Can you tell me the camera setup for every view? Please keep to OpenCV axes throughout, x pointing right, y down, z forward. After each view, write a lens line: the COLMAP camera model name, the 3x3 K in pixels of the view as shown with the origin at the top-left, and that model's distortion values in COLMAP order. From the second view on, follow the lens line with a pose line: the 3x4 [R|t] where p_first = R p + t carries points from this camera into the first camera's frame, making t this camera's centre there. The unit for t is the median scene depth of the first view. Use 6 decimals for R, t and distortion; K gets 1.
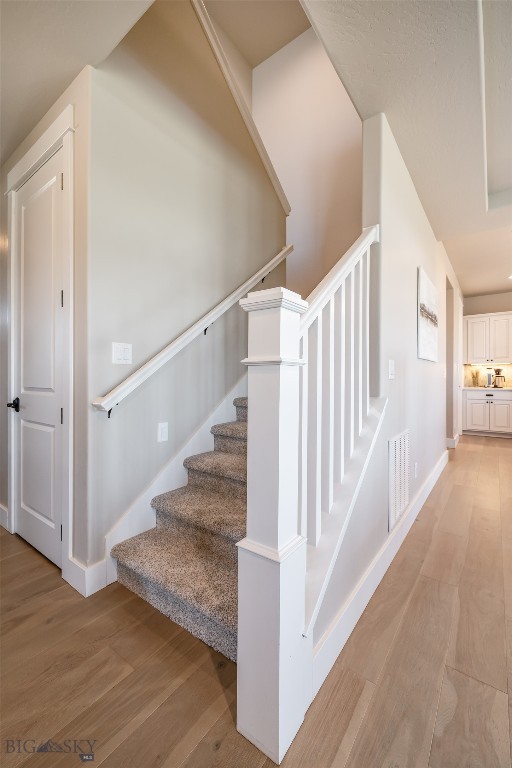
lens RADIAL K [[308.3, 0, 253.6], [0, 308.3, 381.0], [0, 0, 1]] dist [-0.008453, 0.000169]
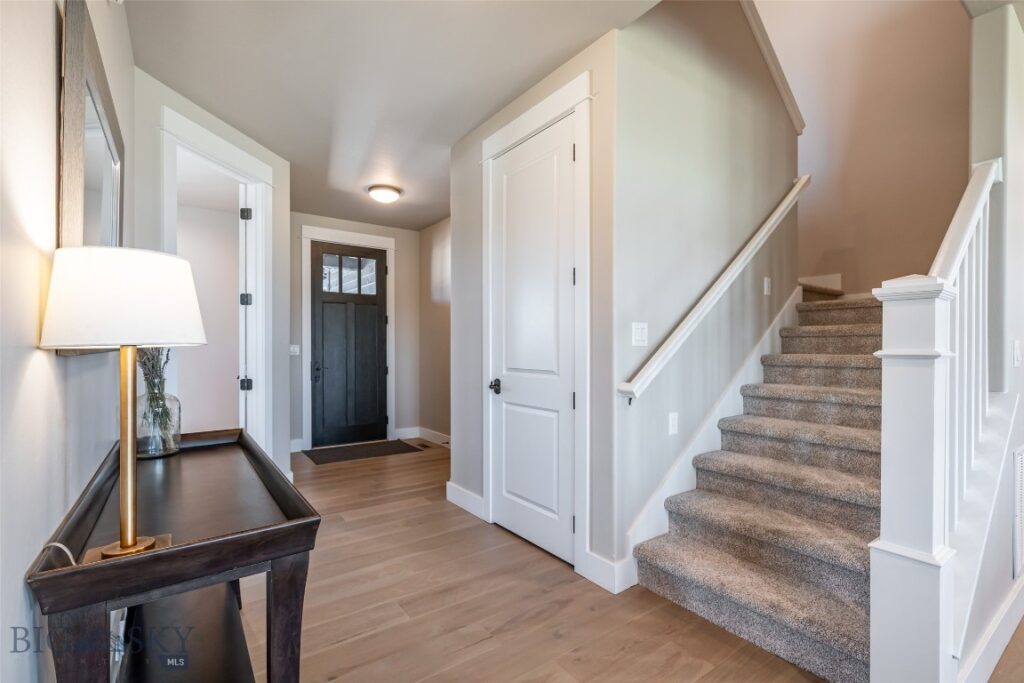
lens RADIAL K [[446.8, 0, 514.2], [0, 446.8, 350.2], [0, 0, 1]] dist [0.000516, 0.000497]
pose [[0.954829, 0.004976, -0.297113, -0.389738], [-0.006775, 0.999964, -0.005025, -0.033500], [0.297078, 0.006811, 0.954829, -0.369611]]
